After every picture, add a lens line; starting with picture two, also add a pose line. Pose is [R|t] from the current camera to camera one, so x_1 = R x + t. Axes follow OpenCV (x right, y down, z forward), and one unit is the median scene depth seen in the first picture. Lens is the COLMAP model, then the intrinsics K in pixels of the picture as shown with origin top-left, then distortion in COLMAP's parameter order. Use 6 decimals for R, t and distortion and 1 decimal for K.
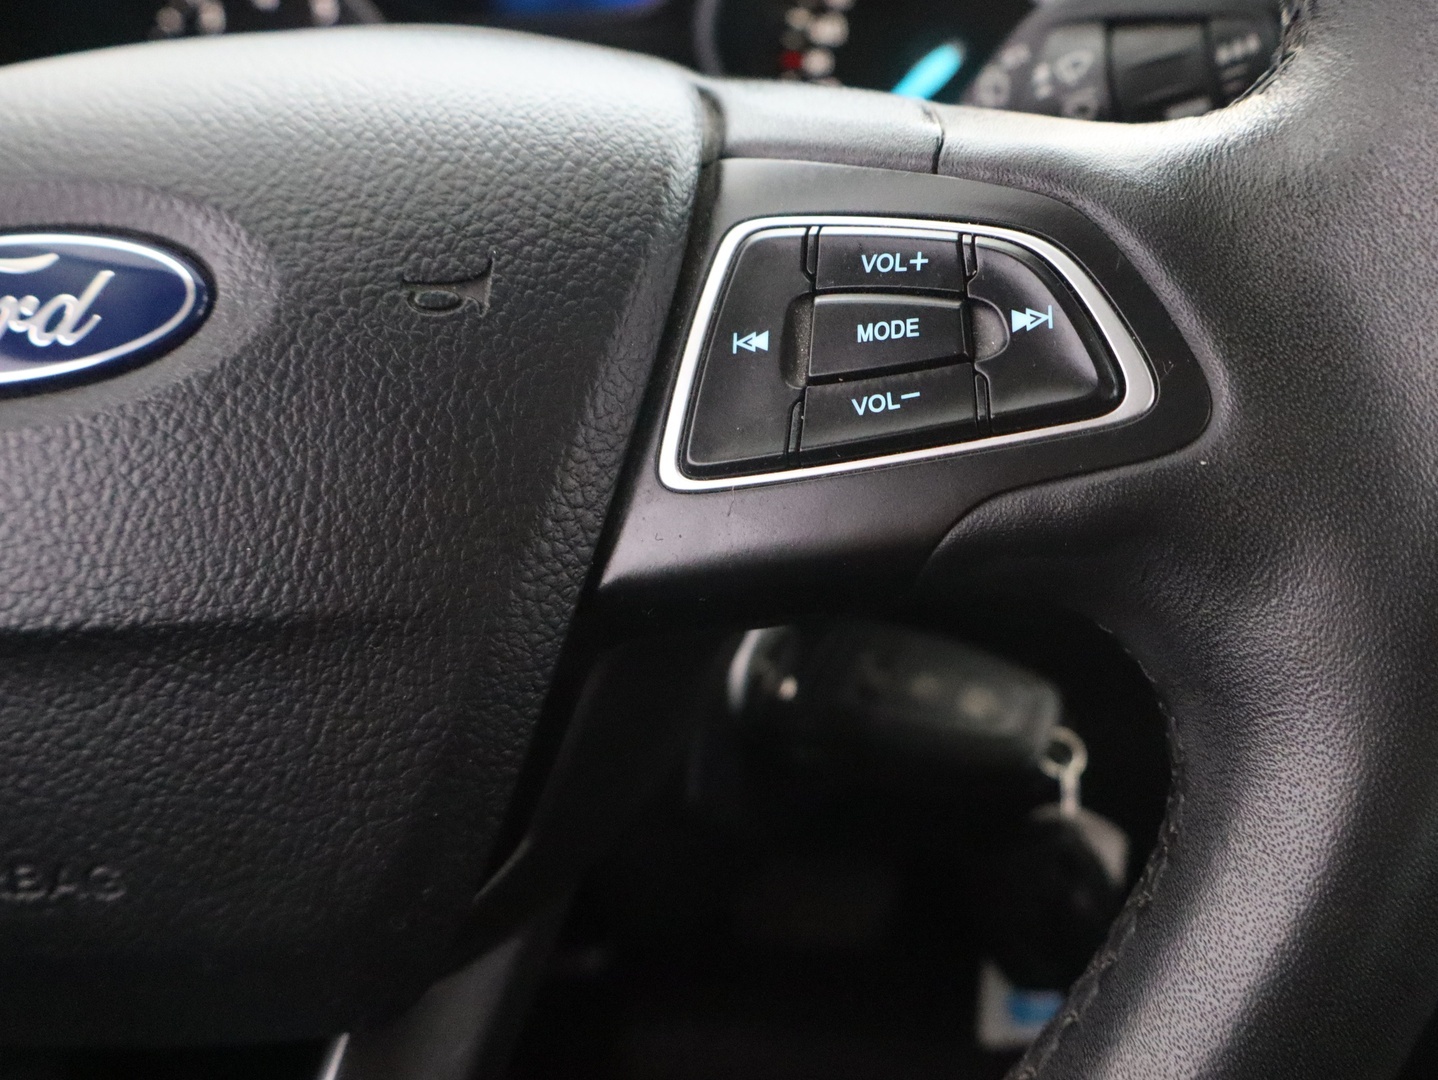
lens RADIAL K [[1368.2, 0, 719.0], [0, 1368.2, 540.0], [0, 0, 1]] dist [-0.023060, -0.002149]
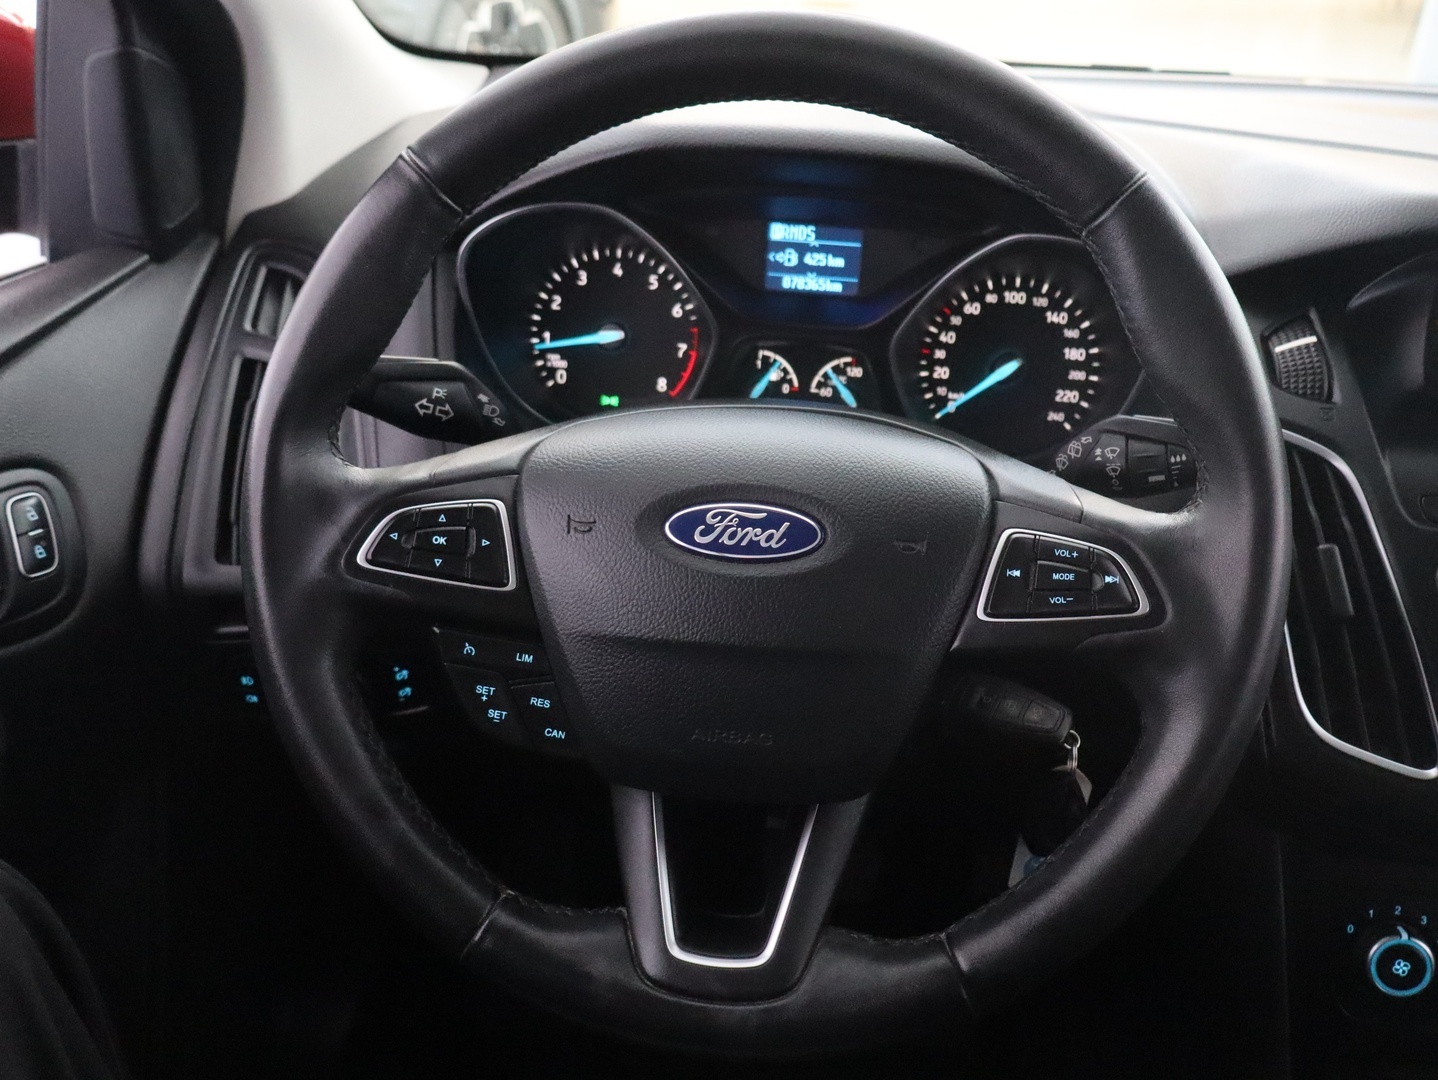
lens RADIAL K [[1368.2, 0, 719.0], [0, 1368.2, 540.0], [0, 0, 1]] dist [-0.023060, -0.002149]
pose [[0.991515, 0.100626, 0.082291, -0.827997], [-0.097528, 0.994394, -0.040844, -0.032338], [-0.085940, 0.032472, 0.995771, -1.817755]]
